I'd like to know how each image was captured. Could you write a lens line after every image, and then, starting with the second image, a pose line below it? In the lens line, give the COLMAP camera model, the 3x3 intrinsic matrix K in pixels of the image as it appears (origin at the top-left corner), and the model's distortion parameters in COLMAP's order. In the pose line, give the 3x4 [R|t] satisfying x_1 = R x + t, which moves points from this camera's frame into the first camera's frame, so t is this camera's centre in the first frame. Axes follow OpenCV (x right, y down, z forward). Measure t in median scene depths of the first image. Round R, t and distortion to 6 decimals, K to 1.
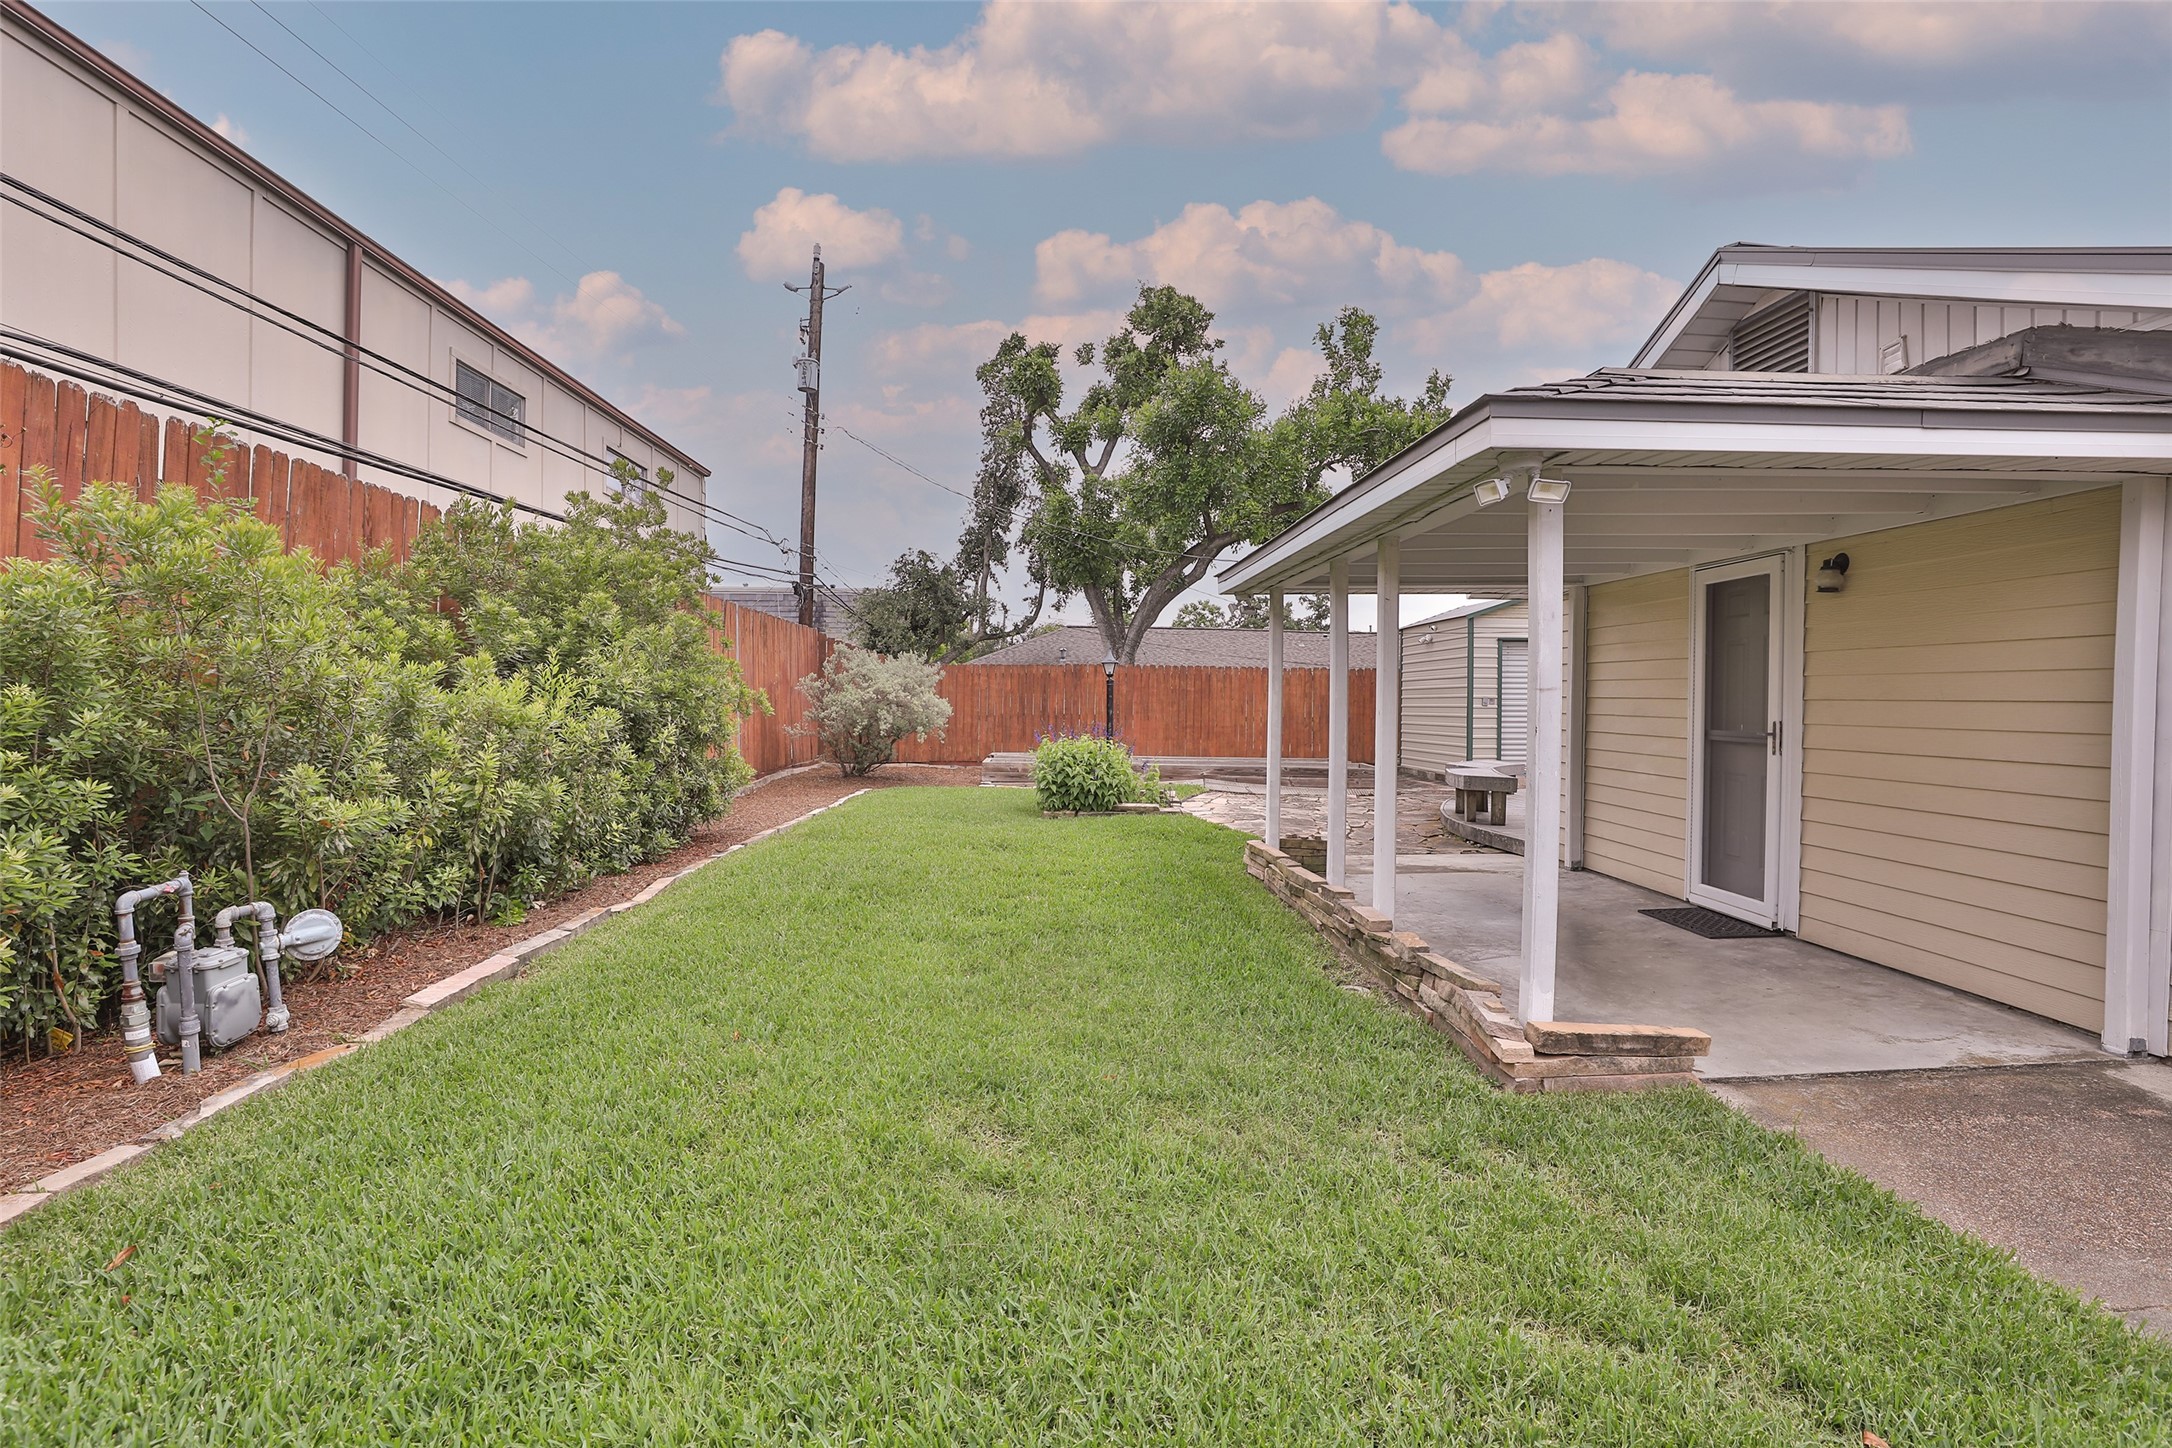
lens RADIAL K [[1043.1, 0, 1083.6], [0, 1043.1, 718.1], [0, 0, 1]] dist [-0.041907, 0.009326]
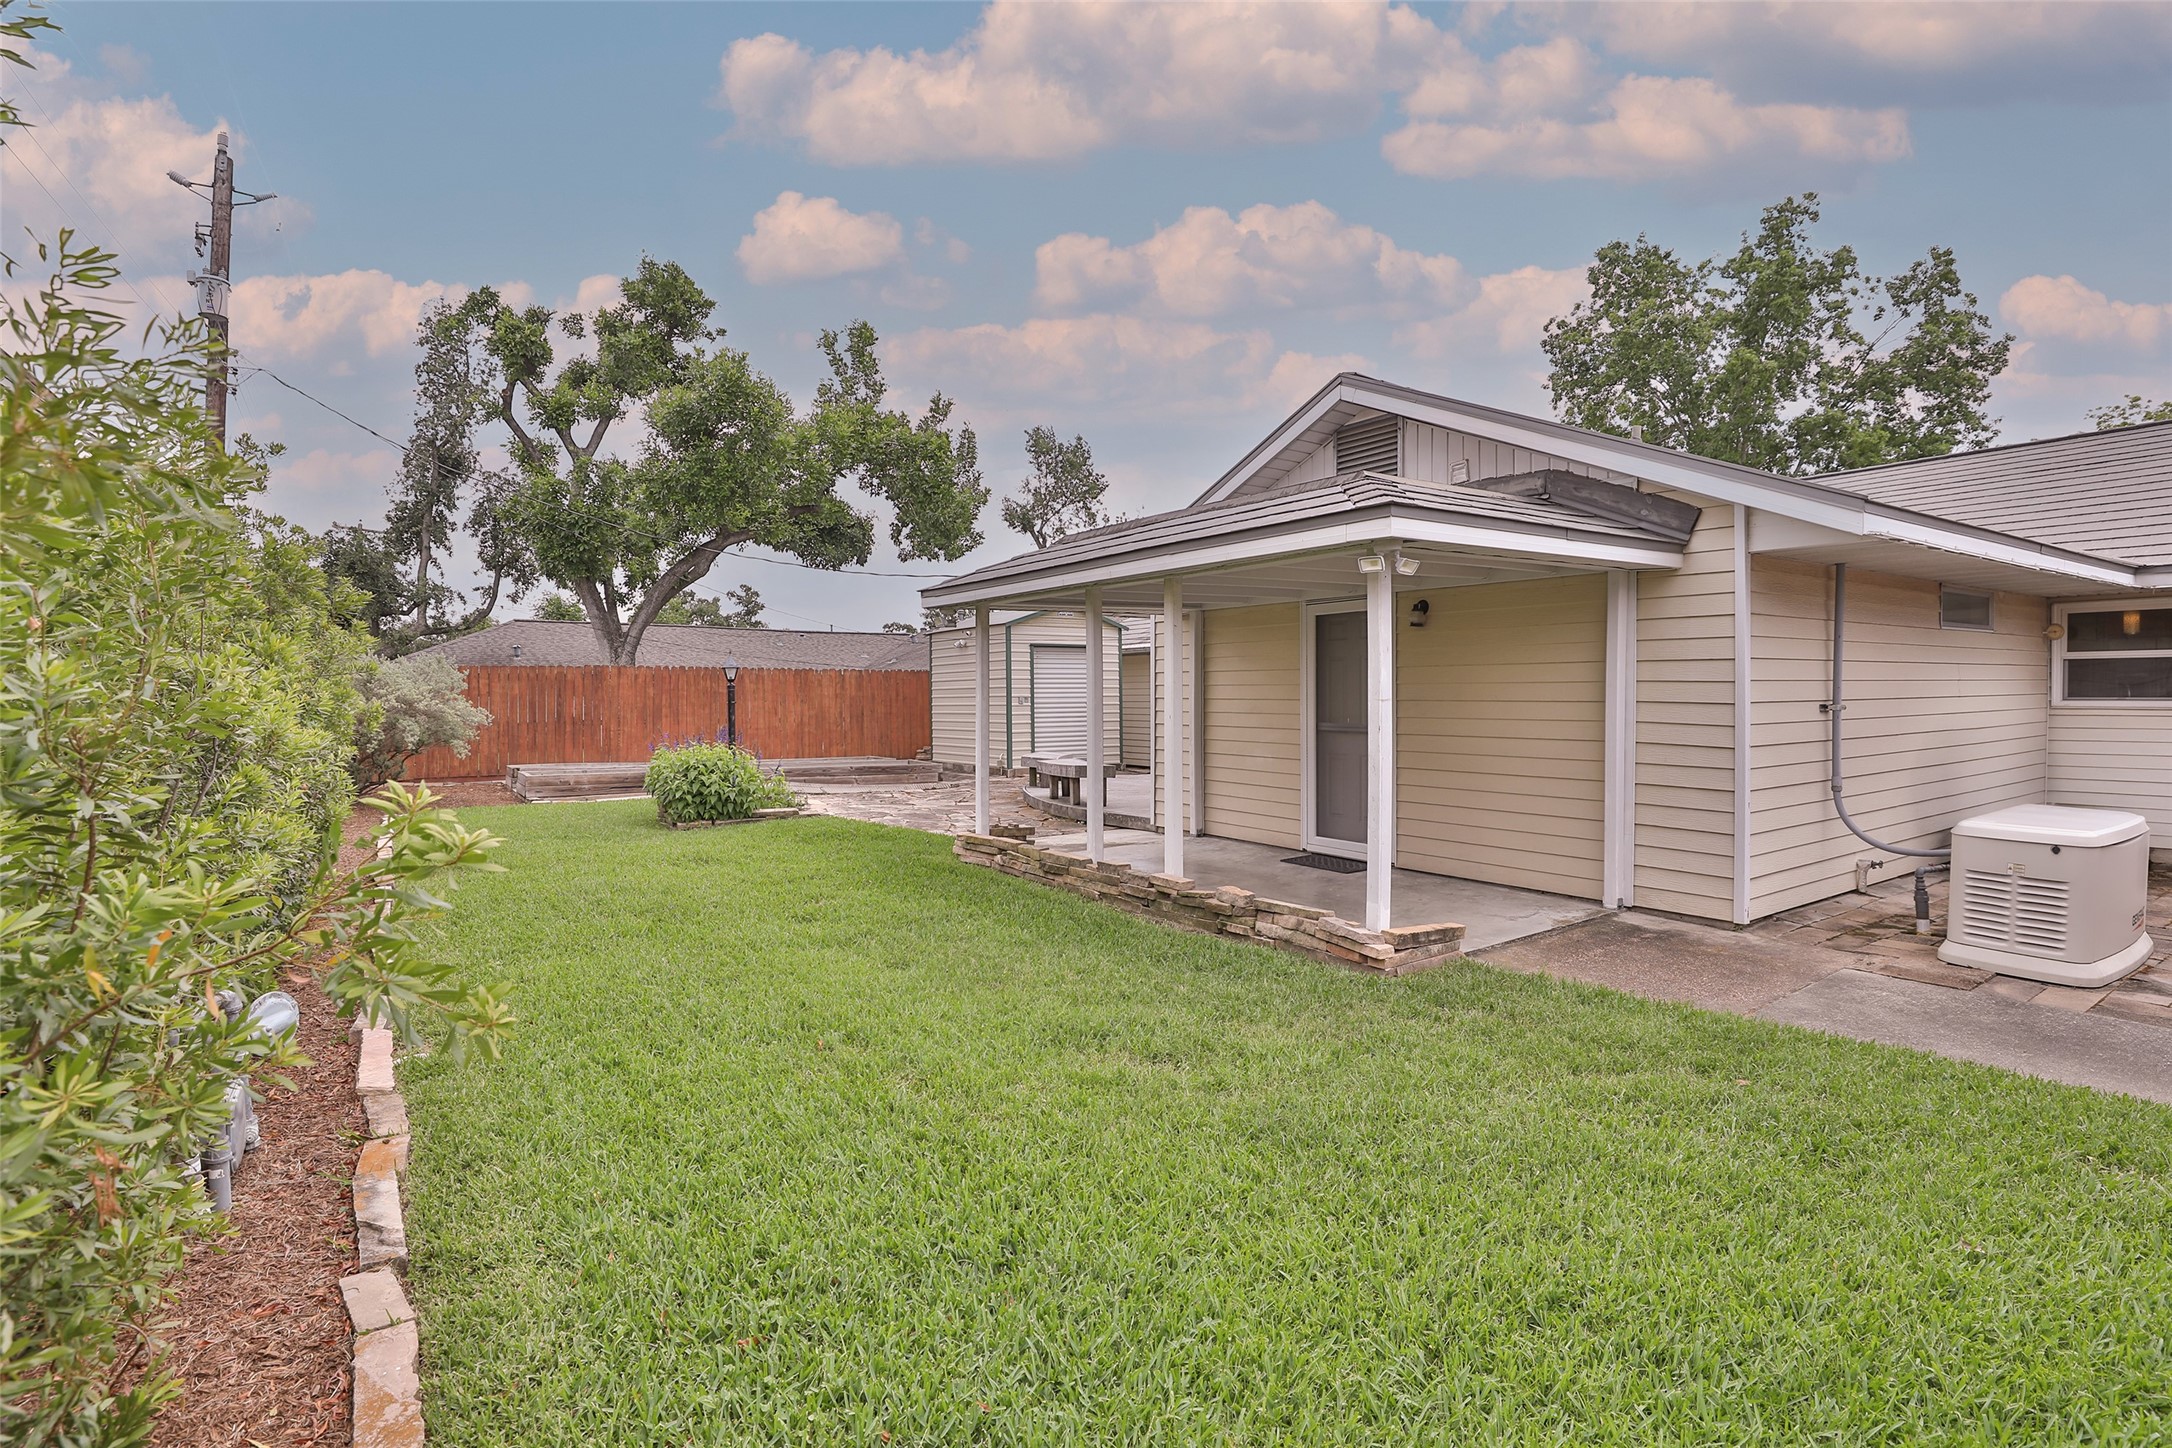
lens RADIAL K [[1043.1, 0, 1085.4], [0, 1043.1, 720.5], [0, 0, 1]] dist [-0.041907, 0.009326]
pose [[0.854475, -0.024504, 0.518914, -0.113543], [0.021450, 0.999699, 0.011886, -0.004407], [-0.519049, 0.000975, 0.854744, -0.004778]]
